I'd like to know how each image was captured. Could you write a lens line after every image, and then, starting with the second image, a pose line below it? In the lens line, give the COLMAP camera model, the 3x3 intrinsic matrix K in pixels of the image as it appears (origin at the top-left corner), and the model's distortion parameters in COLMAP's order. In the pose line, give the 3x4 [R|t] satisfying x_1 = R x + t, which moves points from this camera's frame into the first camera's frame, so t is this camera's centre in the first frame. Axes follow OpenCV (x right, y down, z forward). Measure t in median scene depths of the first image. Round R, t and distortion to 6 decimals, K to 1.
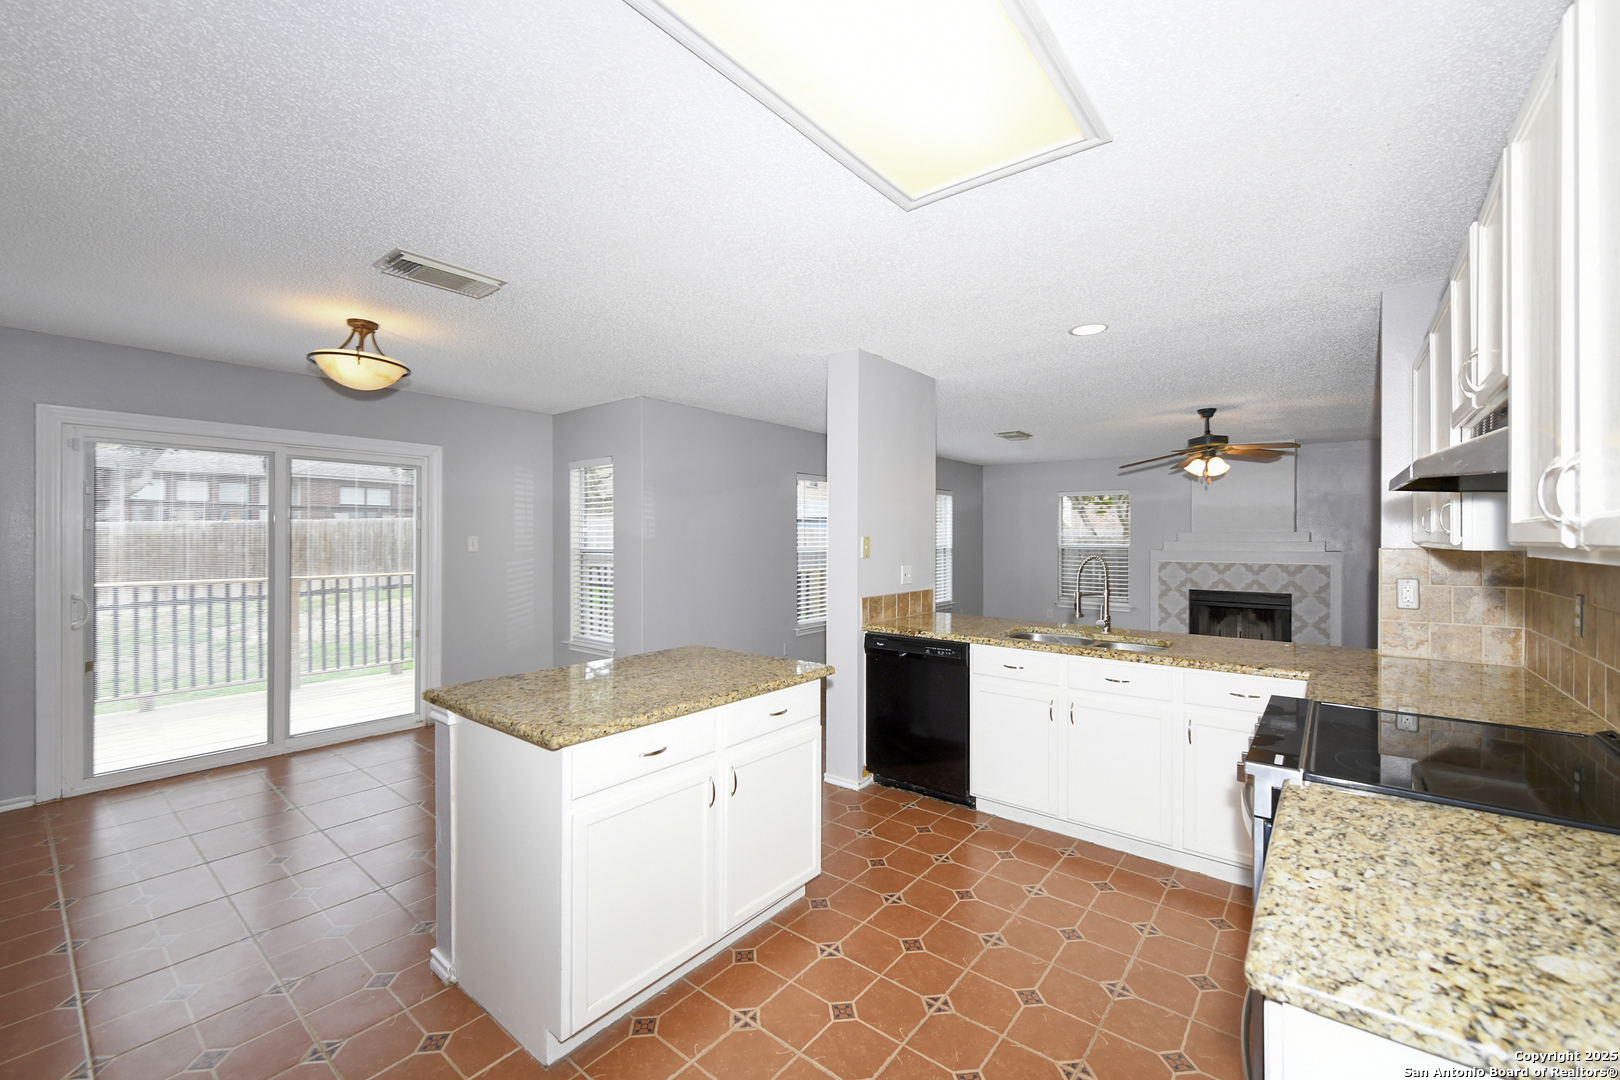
lens RADIAL K [[644.8, 0, 820.2], [0, 644.8, 535.6], [0, 0, 1]] dist [0.000571, -0.000168]
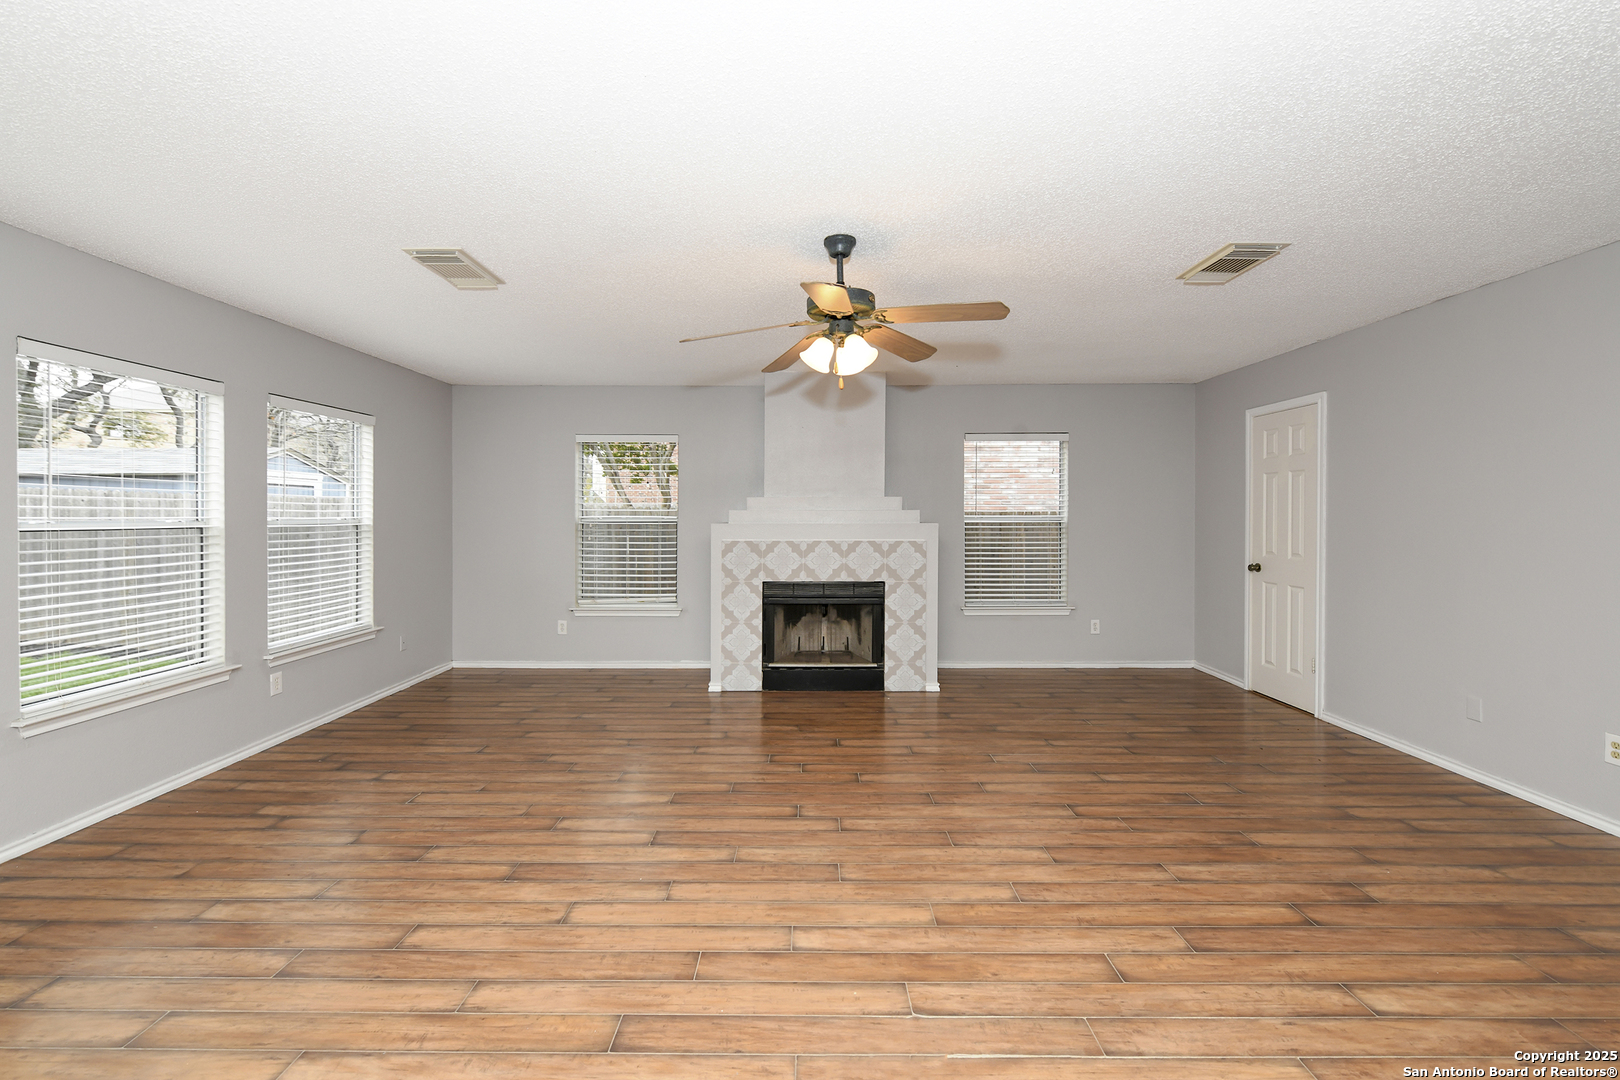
lens RADIAL K [[653.1, 0, 801.2], [0, 653.1, 523.7], [0, 0, 1]] dist [-0.002713, -0.000179]
pose [[0.790956, -0.007296, 0.611830, 0.219821], [-0.000389, 0.999923, 0.012427, 0.016997], [-0.611873, -0.010068, 0.790892, 0.512108]]
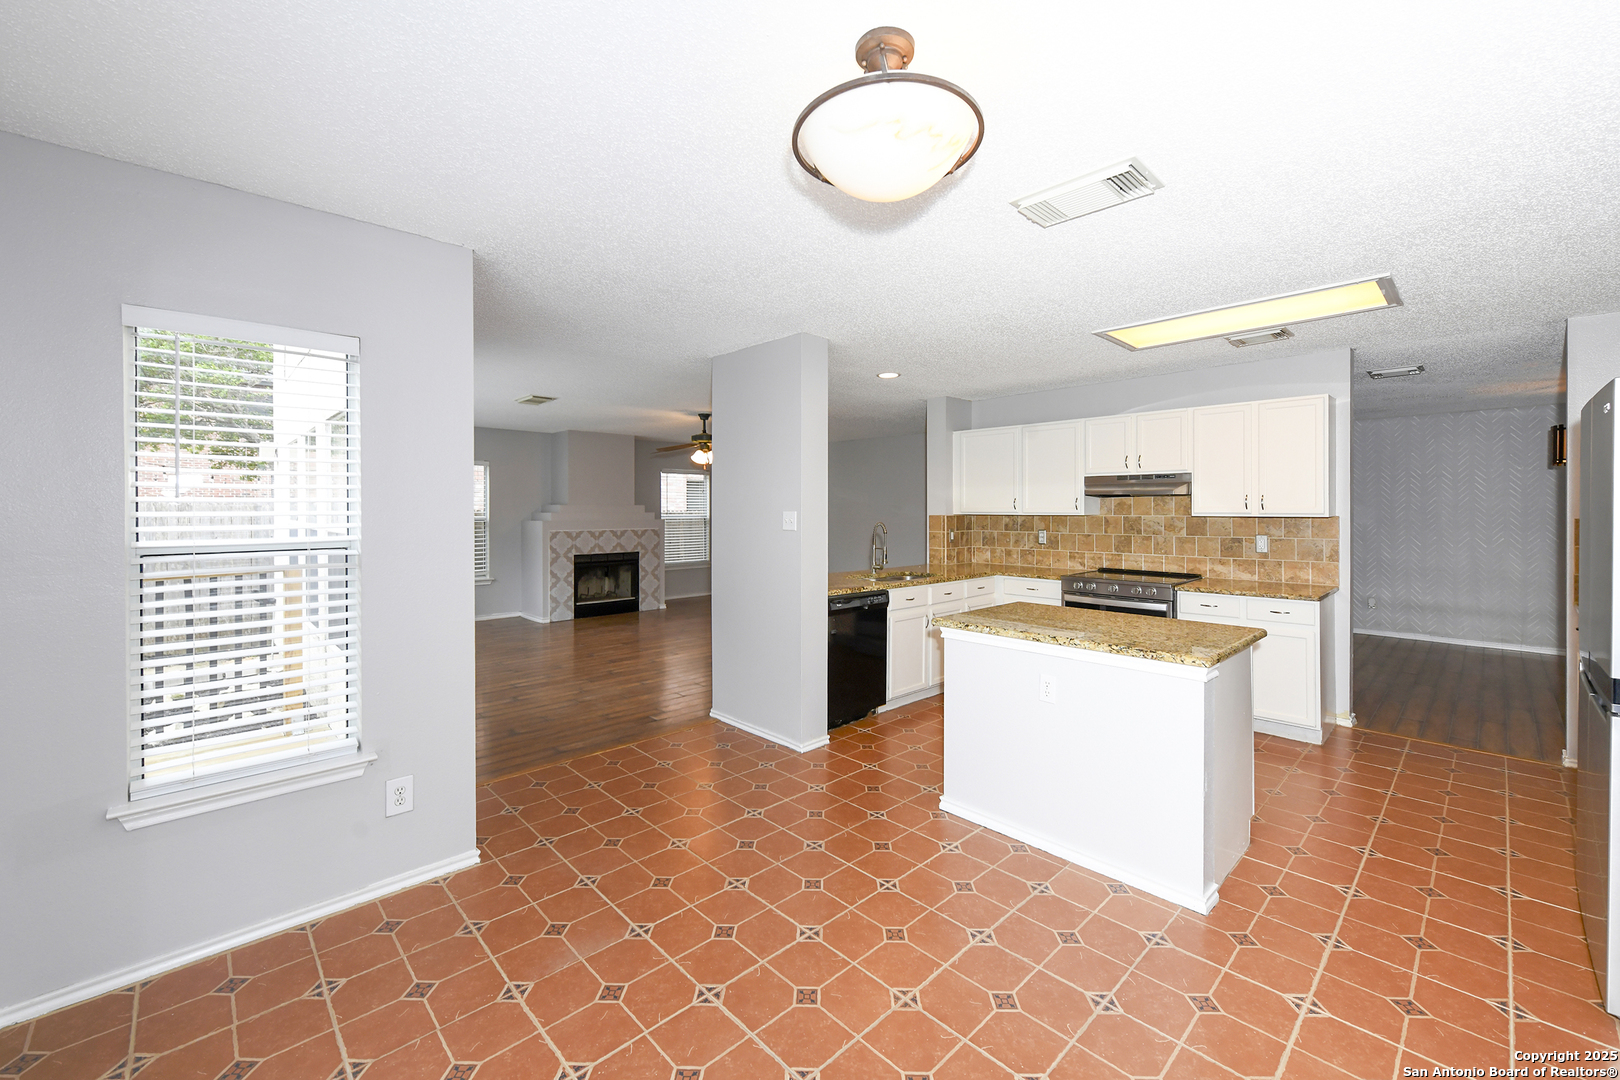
lens RADIAL K [[636.3, 0, 809.1], [0, 636.3, 534.3], [0, 0, 1]] dist [-0.001200, -0.000216]
pose [[0.161458, -0.040631, 0.986043, -0.556944], [-0.004194, 0.999115, 0.041857, -0.002719], [-0.986871, -0.010894, 0.161145, 0.476176]]
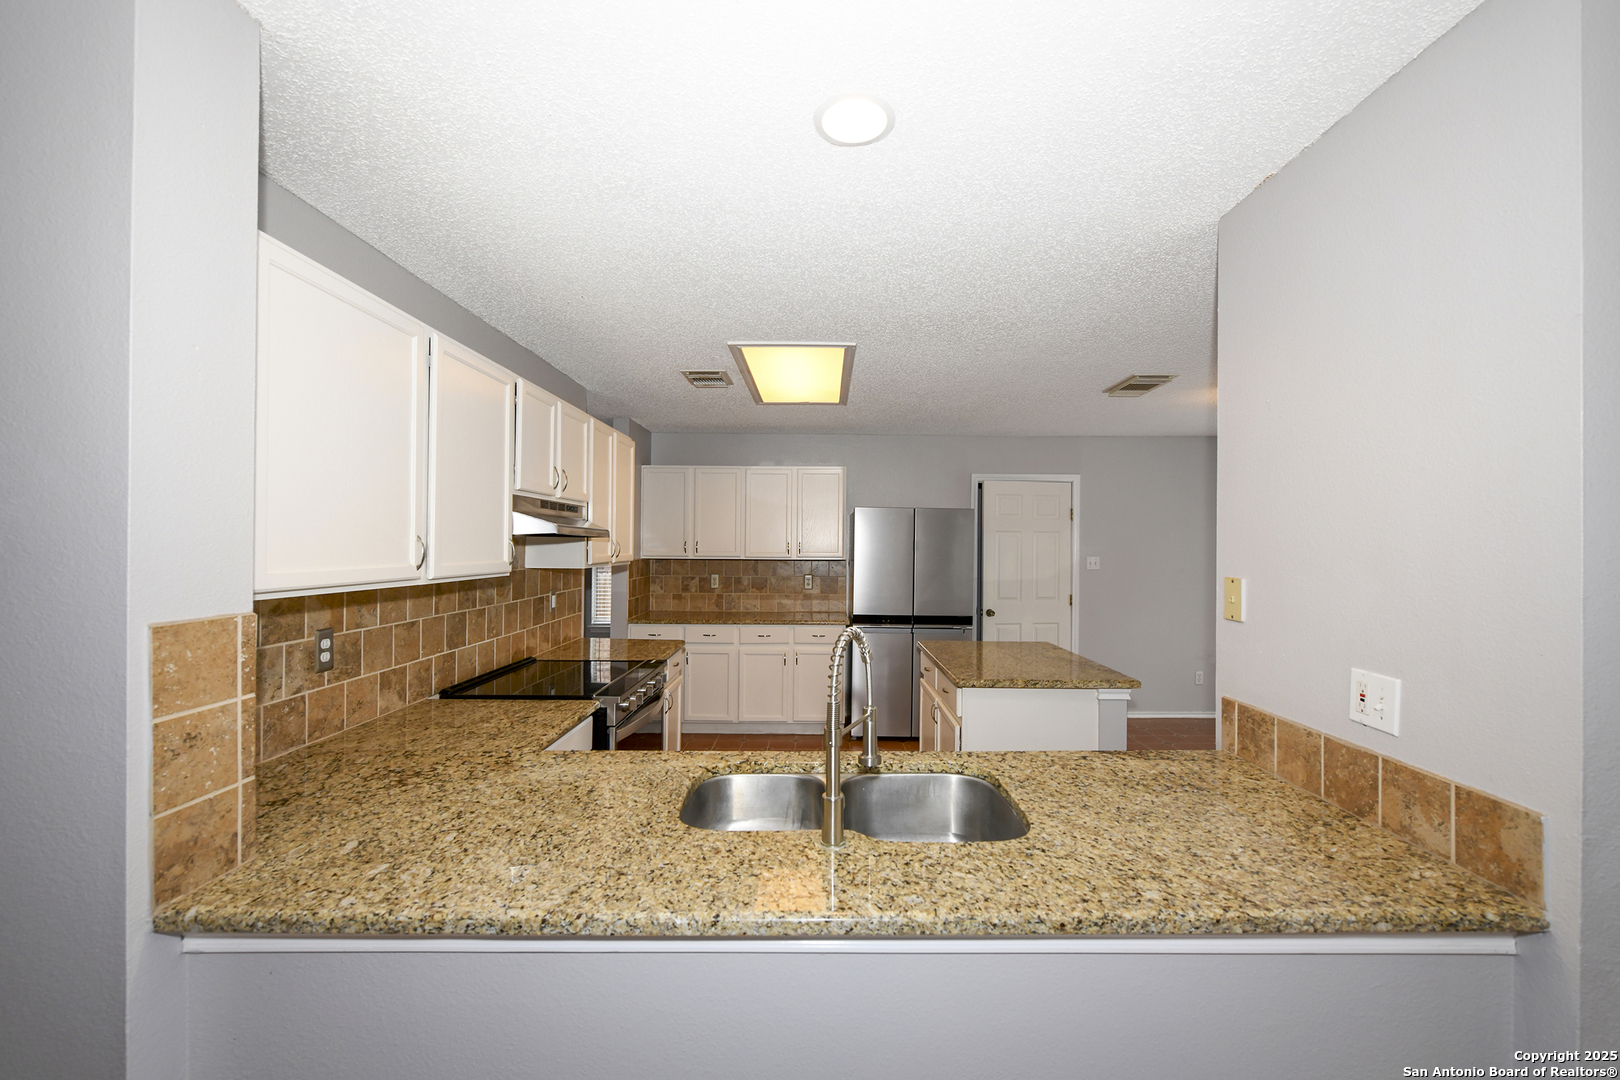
lens RADIAL K [[657.8, 0, 828.8], [0, 657.8, 532.4], [0, 0, 1]] dist [0.030640, -0.000116]
pose [[-0.776923, -0.017118, -0.629363, 0.368322], [-0.007116, 0.999805, -0.018409, -0.013748], [0.629555, -0.009823, -0.776894, 0.685784]]
